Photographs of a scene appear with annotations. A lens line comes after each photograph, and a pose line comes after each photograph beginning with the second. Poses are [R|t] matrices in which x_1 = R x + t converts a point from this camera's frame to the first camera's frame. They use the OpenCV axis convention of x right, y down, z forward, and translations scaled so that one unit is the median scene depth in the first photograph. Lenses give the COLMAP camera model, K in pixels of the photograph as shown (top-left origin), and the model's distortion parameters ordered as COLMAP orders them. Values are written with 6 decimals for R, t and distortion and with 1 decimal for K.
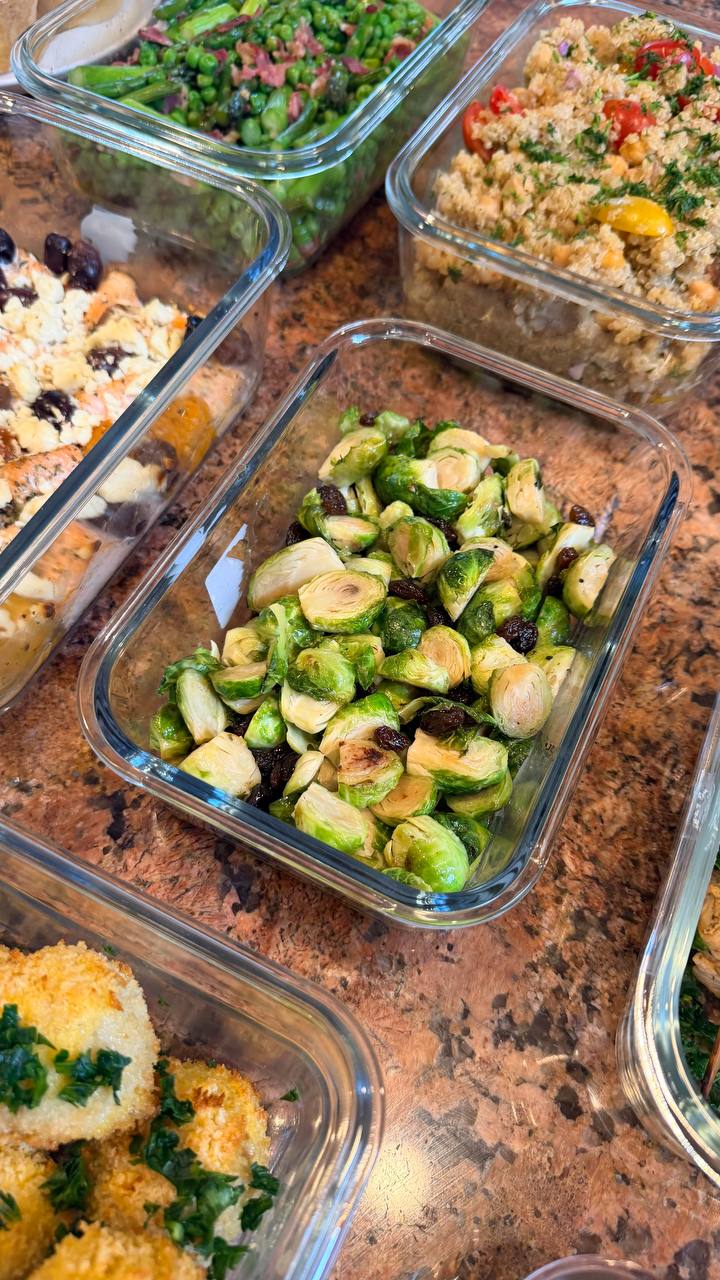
lens RADIAL K [[904.7, 0, 360.0], [0, 904.7, 640.0], [0, 0, 1]] dist [0.060462, -0.118990]
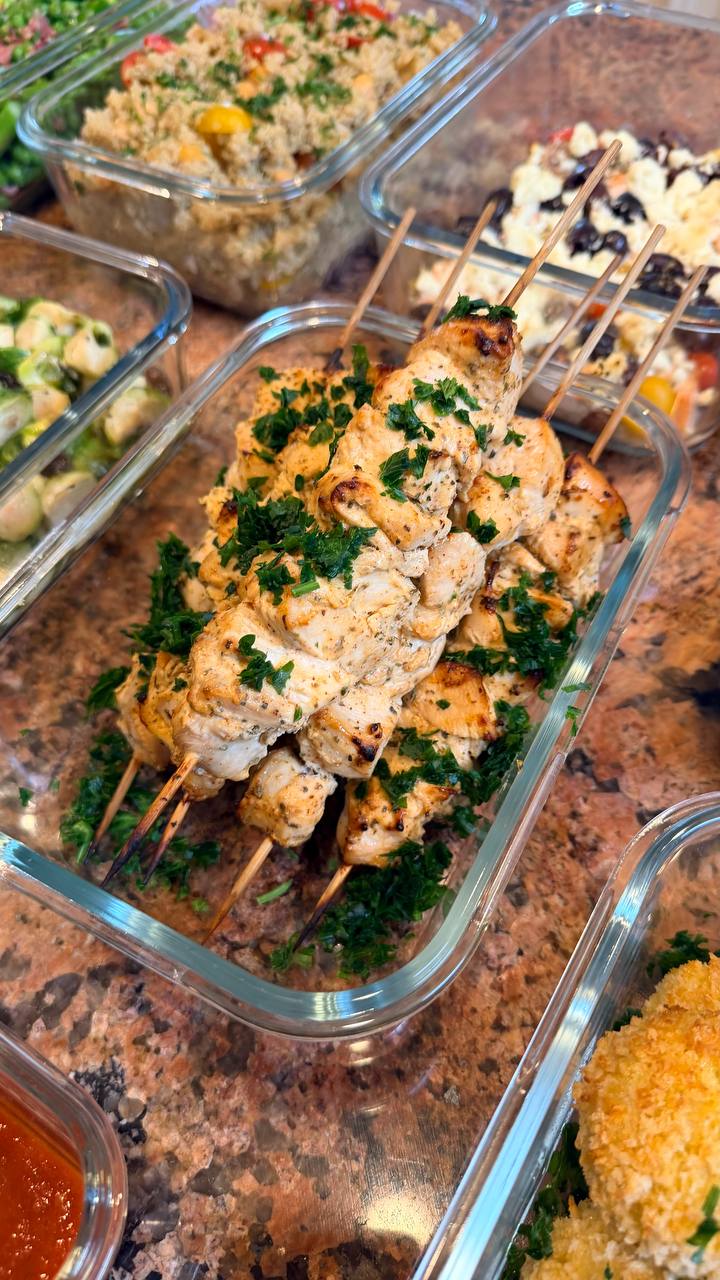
lens RADIAL K [[904.7, 0, 360.0], [0, 904.7, 640.0], [0, 0, 1]] dist [0.060462, -0.118990]
pose [[0.993282, -0.005515, -0.115588, 0.630798], [-0.003844, 0.996740, -0.080590, 0.275161], [0.115655, 0.080493, 0.990023, -0.036006]]
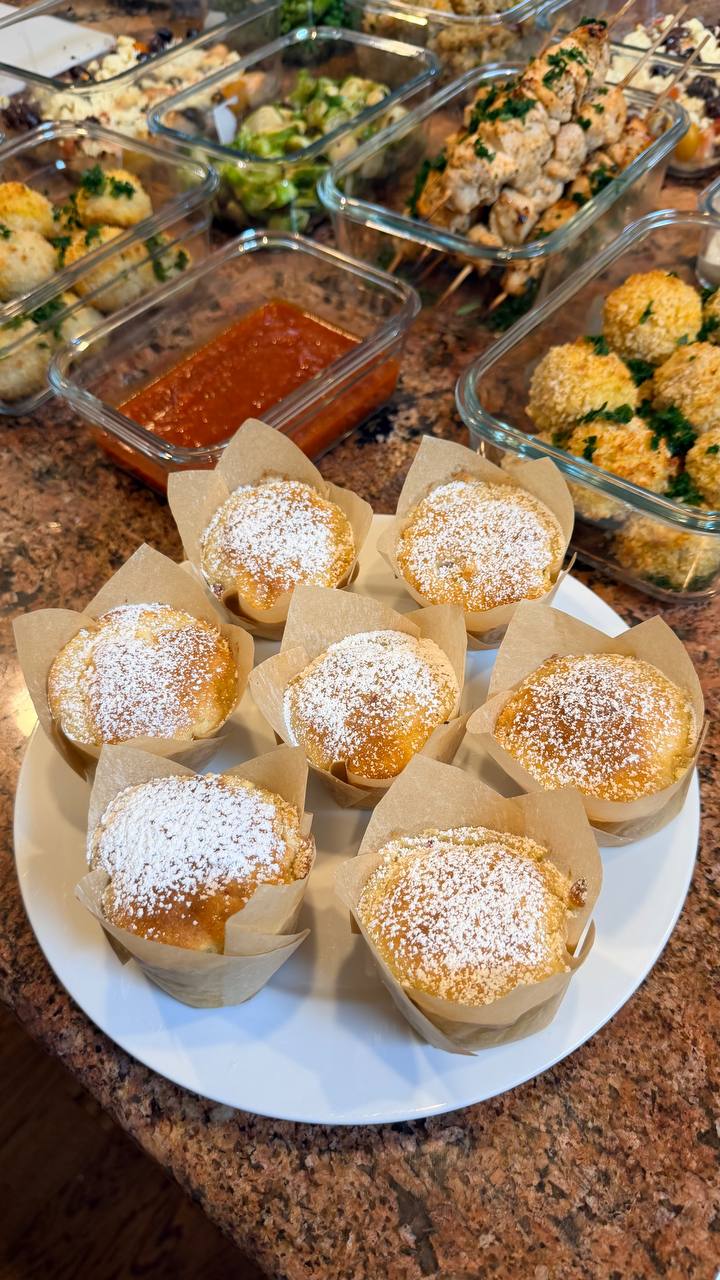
lens RADIAL K [[904.7, 0, 360.0], [0, 904.7, 640.0], [0, 0, 1]] dist [0.060462, -0.118990]
pose [[0.971782, 0.091341, -0.217478, 0.691954], [-0.118101, 0.986507, -0.113388, 1.261376], [0.204186, 0.135873, 0.969457, -0.822643]]
